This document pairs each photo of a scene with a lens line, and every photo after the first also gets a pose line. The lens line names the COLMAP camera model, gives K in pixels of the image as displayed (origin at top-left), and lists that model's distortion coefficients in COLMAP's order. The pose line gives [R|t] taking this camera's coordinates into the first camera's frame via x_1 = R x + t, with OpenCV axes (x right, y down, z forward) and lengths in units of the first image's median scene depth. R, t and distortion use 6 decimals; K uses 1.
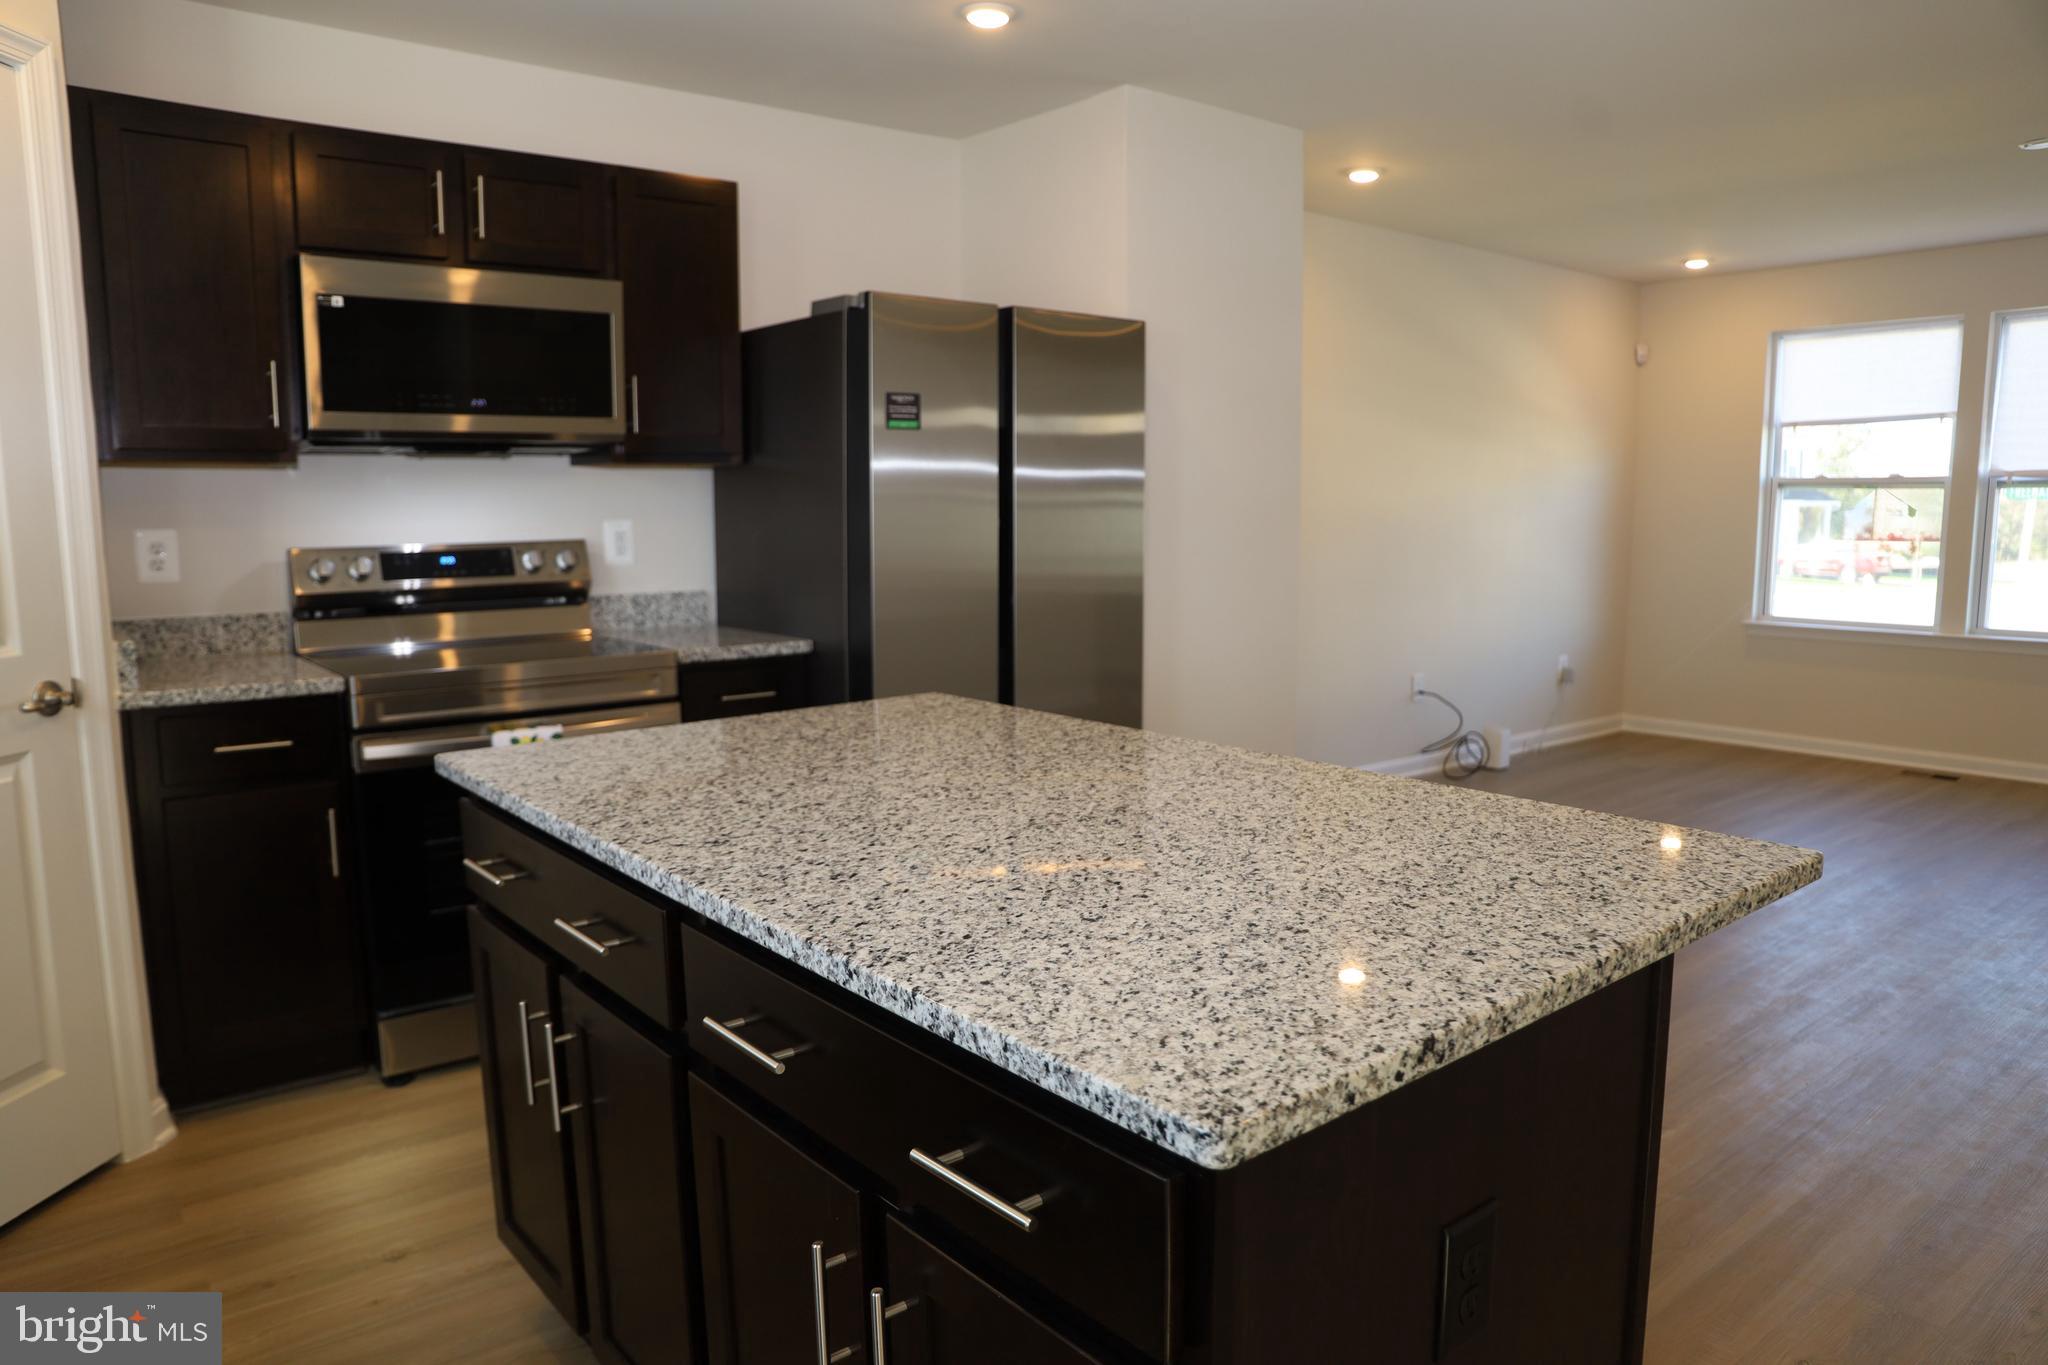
lens RADIAL K [[1389.6, 0, 1024.0], [0, 1389.6, 682.5], [0, 0, 1]] dist [-0.127274, 0.088556]
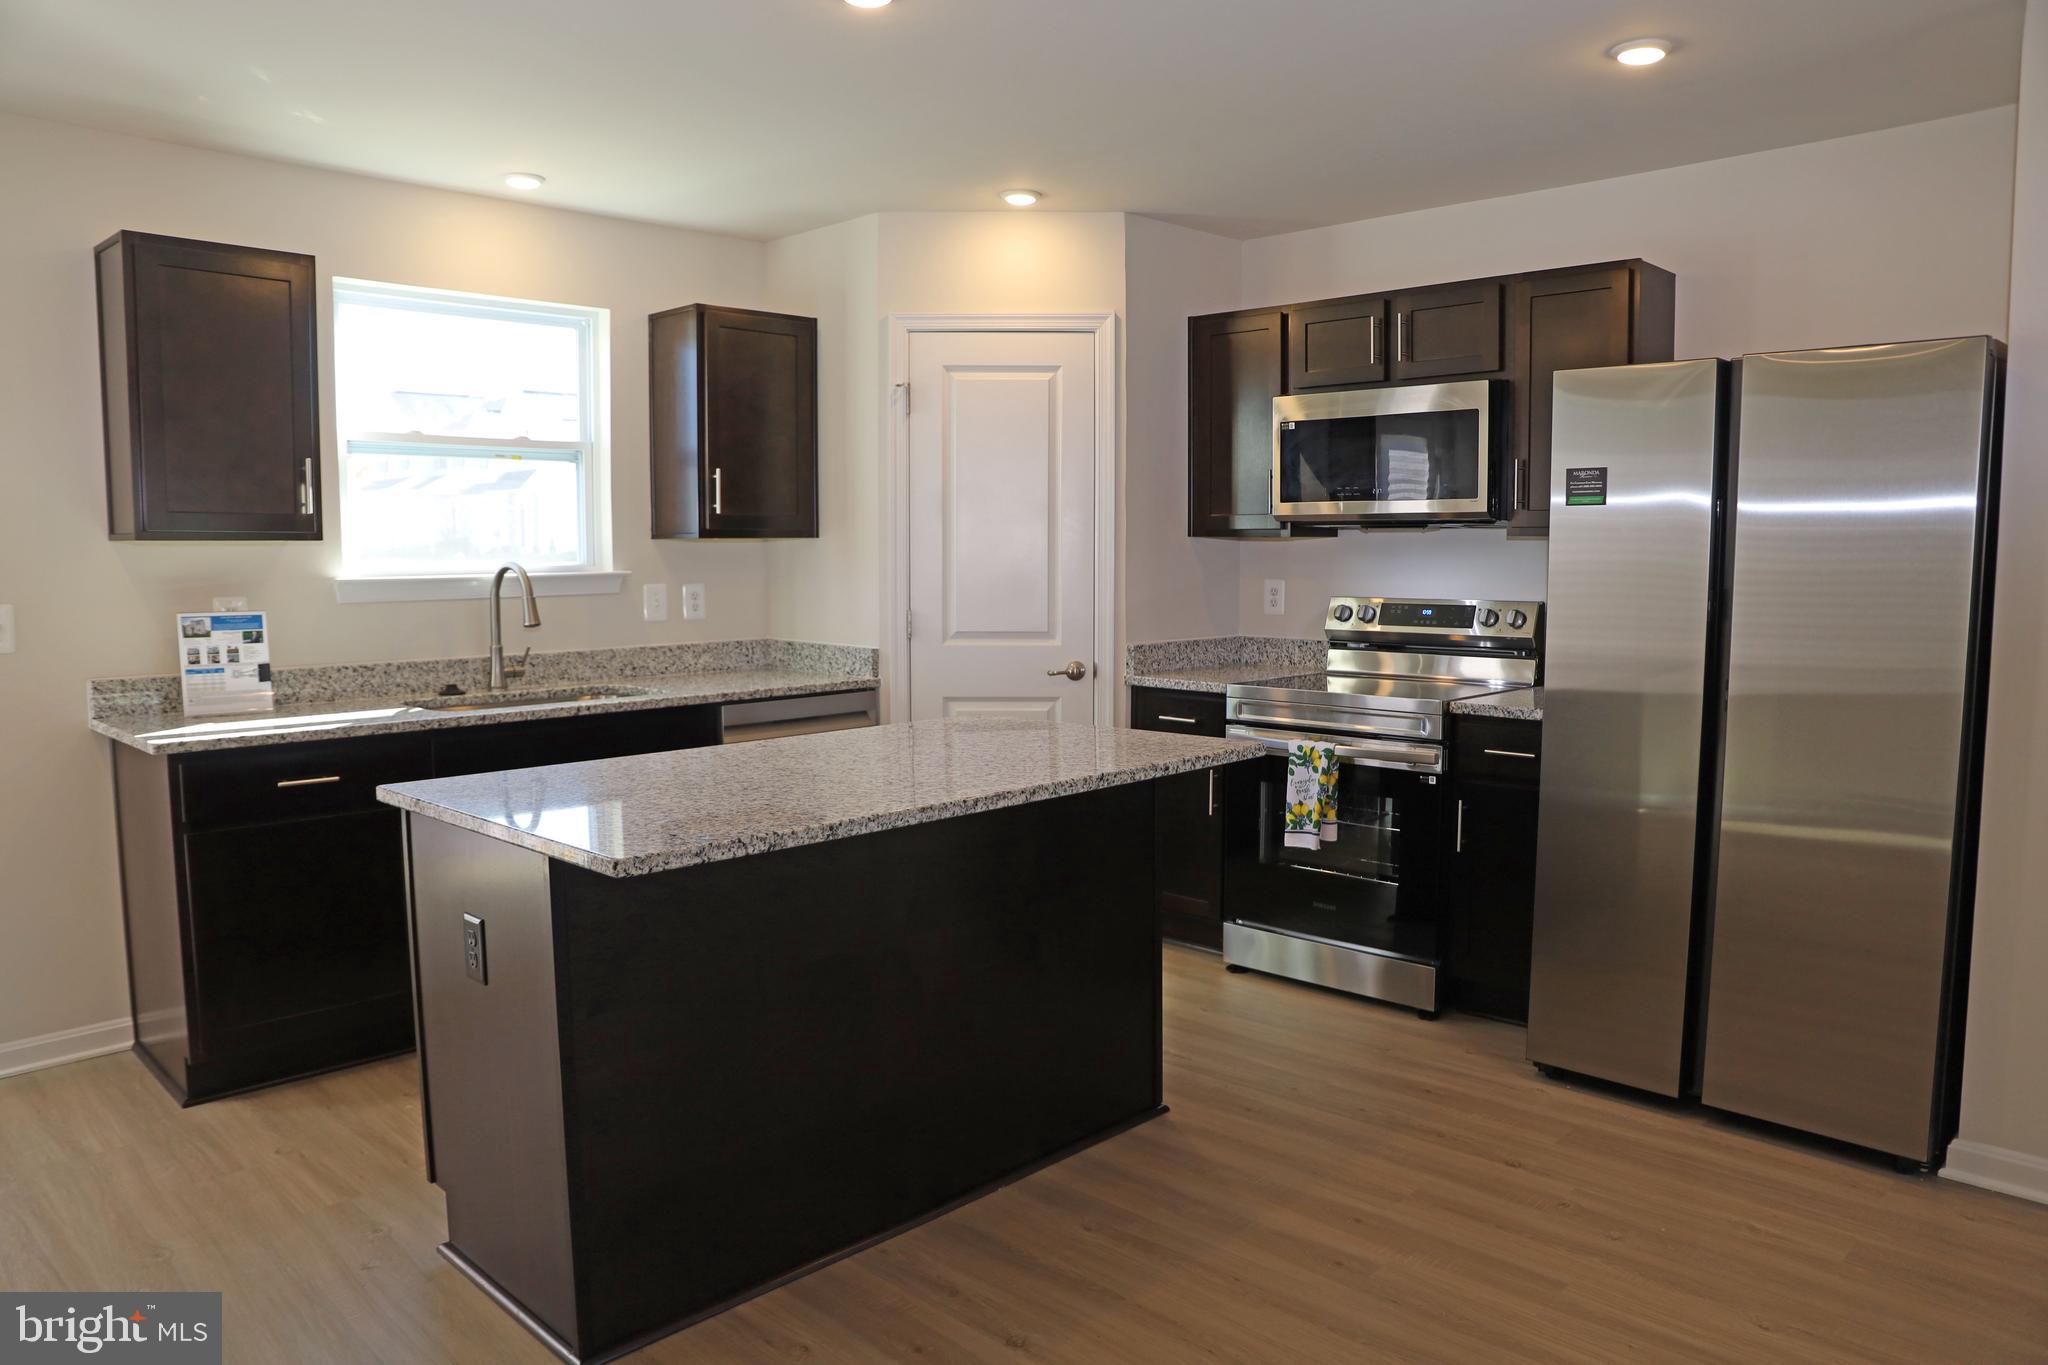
lens RADIAL K [[1389.6, 0, 1024.0], [0, 1389.6, 682.5], [0, 0, 1]] dist [-0.127274, 0.088556]
pose [[0.114838, 0.099220, -0.988417, 0.447206], [-0.127282, 0.988268, 0.084417, -0.048304], [0.985196, 0.116113, 0.126120, 0.269866]]
